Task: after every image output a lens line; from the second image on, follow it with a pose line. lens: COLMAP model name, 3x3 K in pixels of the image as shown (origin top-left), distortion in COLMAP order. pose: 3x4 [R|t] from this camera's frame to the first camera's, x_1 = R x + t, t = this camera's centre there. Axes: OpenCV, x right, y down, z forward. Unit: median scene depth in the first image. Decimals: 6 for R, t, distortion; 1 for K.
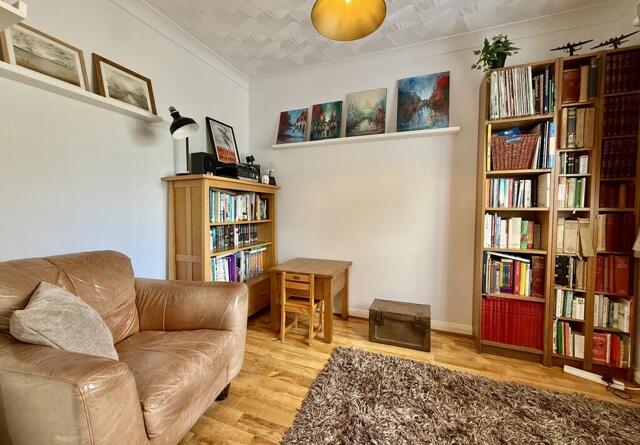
lens RADIAL K [[265.0, 0, 319.5], [0, 265.0, 217.9], [0, 0, 1]] dist [0.000093, 0.000027]
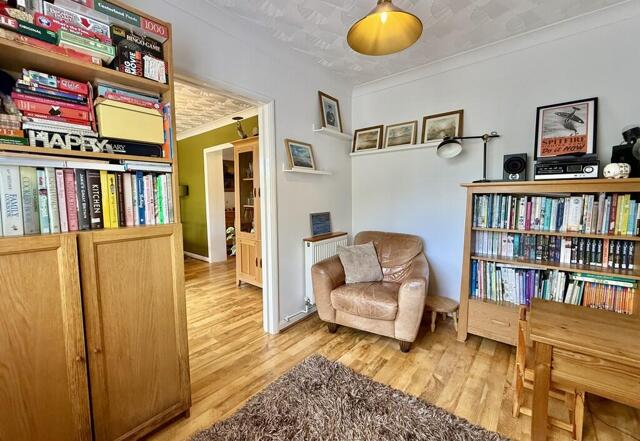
lens RADIAL K [[269.2, 0, 320.1], [0, 269.2, 217.7], [0, 0, 1]] dist [-0.000882, -0.000083]
pose [[-0.303293, 0.078009, -0.949699, 0.915836], [-0.023838, 0.995710, 0.089402, -0.116031], [0.952599, 0.049754, -0.300132, 0.839260]]
